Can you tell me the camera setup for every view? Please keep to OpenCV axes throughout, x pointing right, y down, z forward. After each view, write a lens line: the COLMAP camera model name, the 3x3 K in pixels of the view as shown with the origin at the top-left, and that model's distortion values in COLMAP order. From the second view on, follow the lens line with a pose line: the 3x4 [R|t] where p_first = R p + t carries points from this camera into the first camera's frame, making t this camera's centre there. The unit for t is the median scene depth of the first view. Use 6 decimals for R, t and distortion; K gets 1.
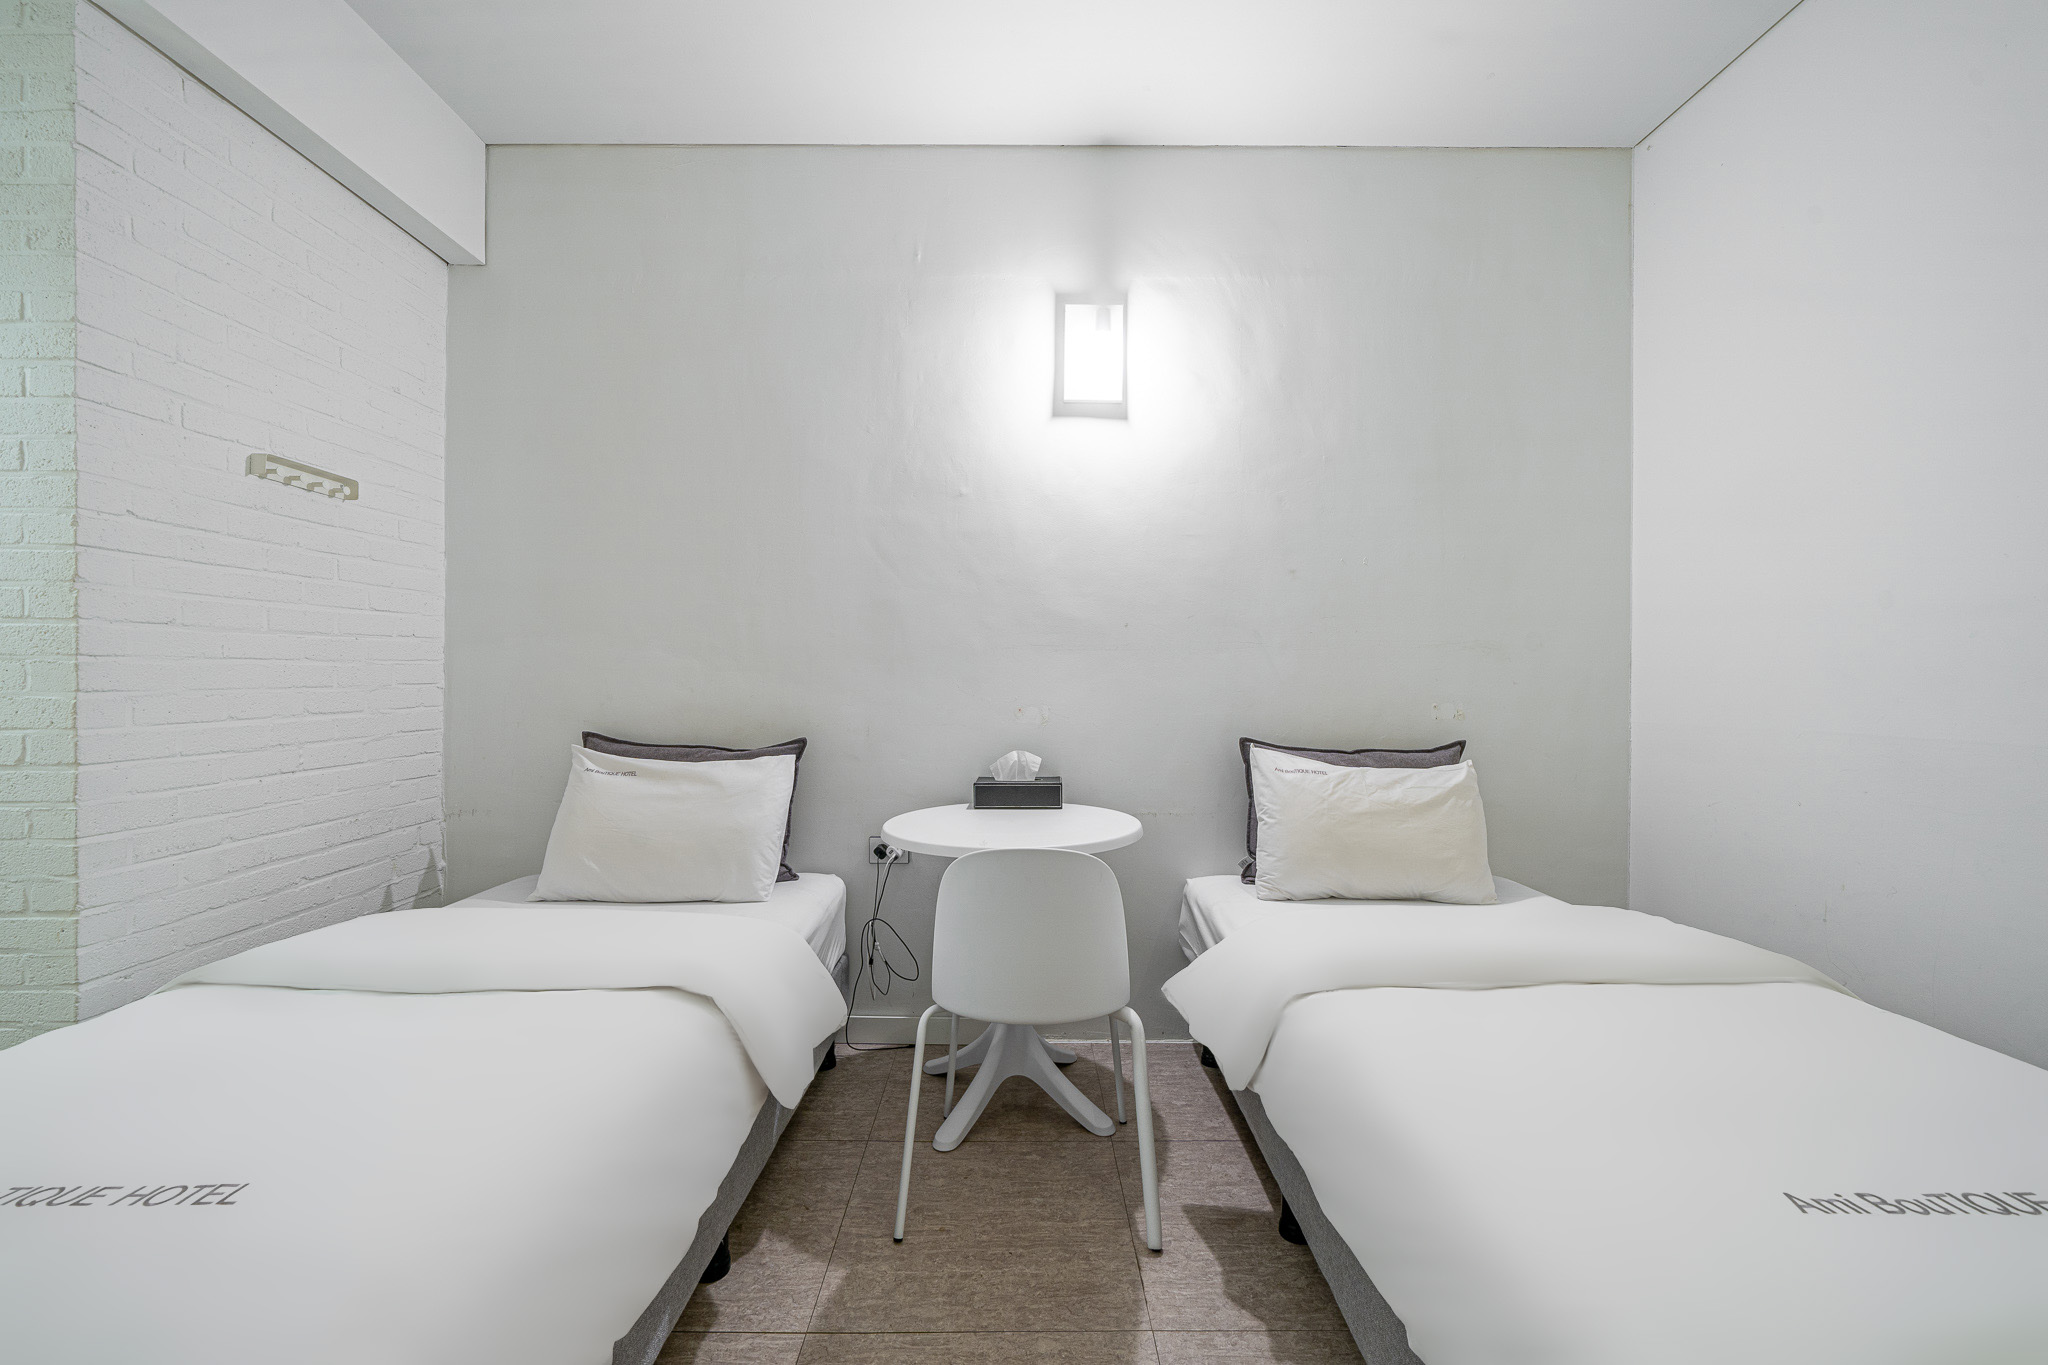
lens RADIAL K [[834.3, 0, 1029.1], [0, 834.3, 681.3], [0, 0, 1]] dist [0.001581, 0.000198]
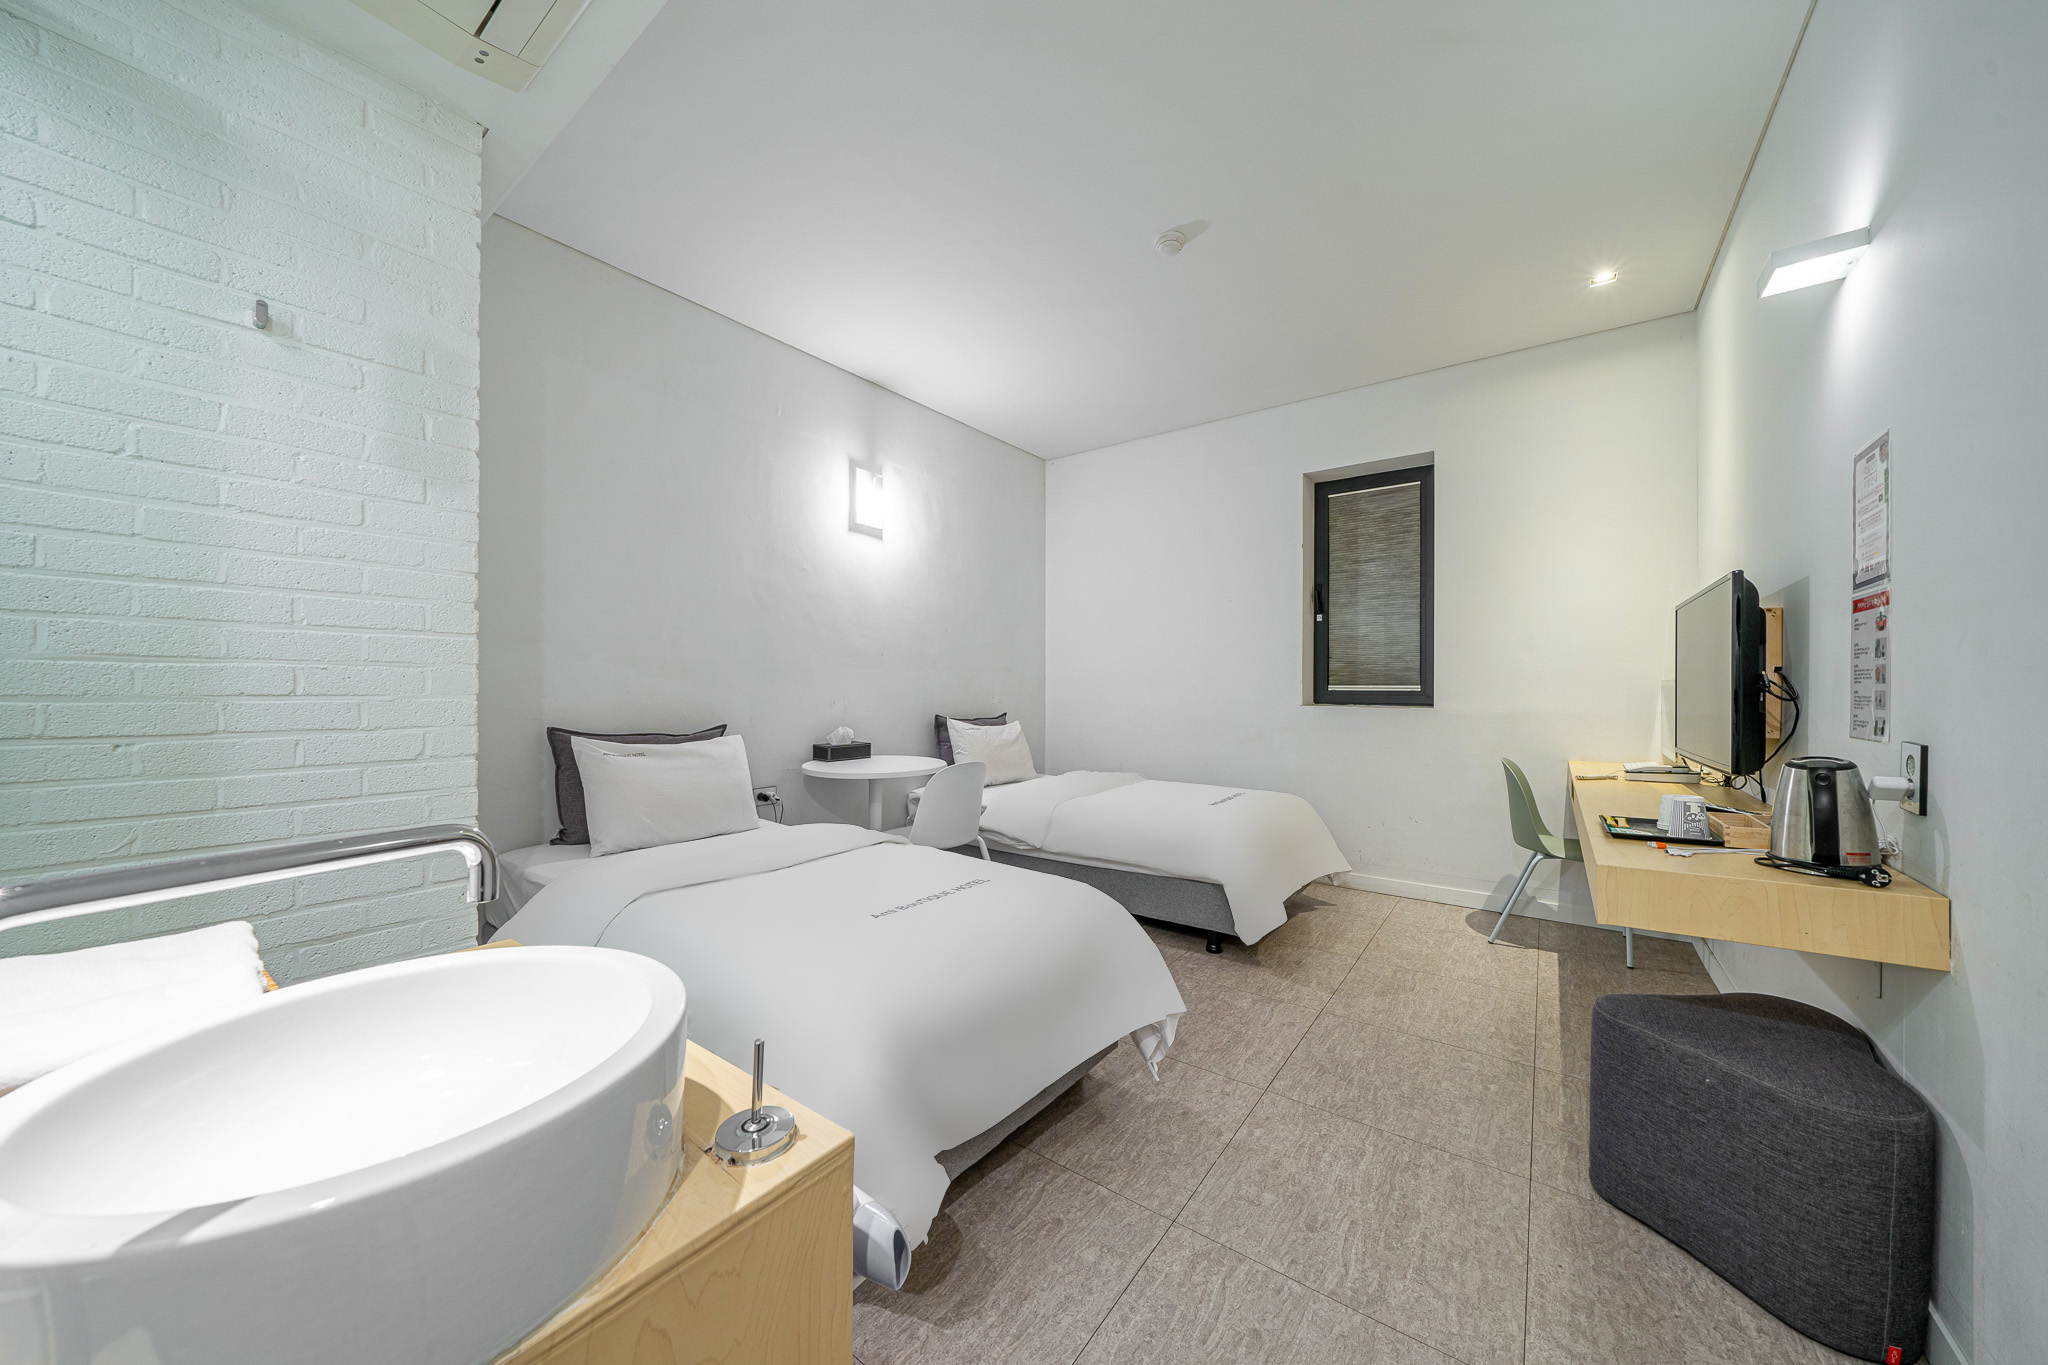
lens RADIAL K [[703.6, 0, 1023.1], [0, 703.6, 686.8], [0, 0, 1]] dist [-0.000096, -0.000012]
pose [[0.603692, -0.000347, 0.797217, -0.929982], [-0.002005, 0.999996, 0.001953, -0.001730], [-0.797215, -0.002777, 0.603689, -0.156665]]
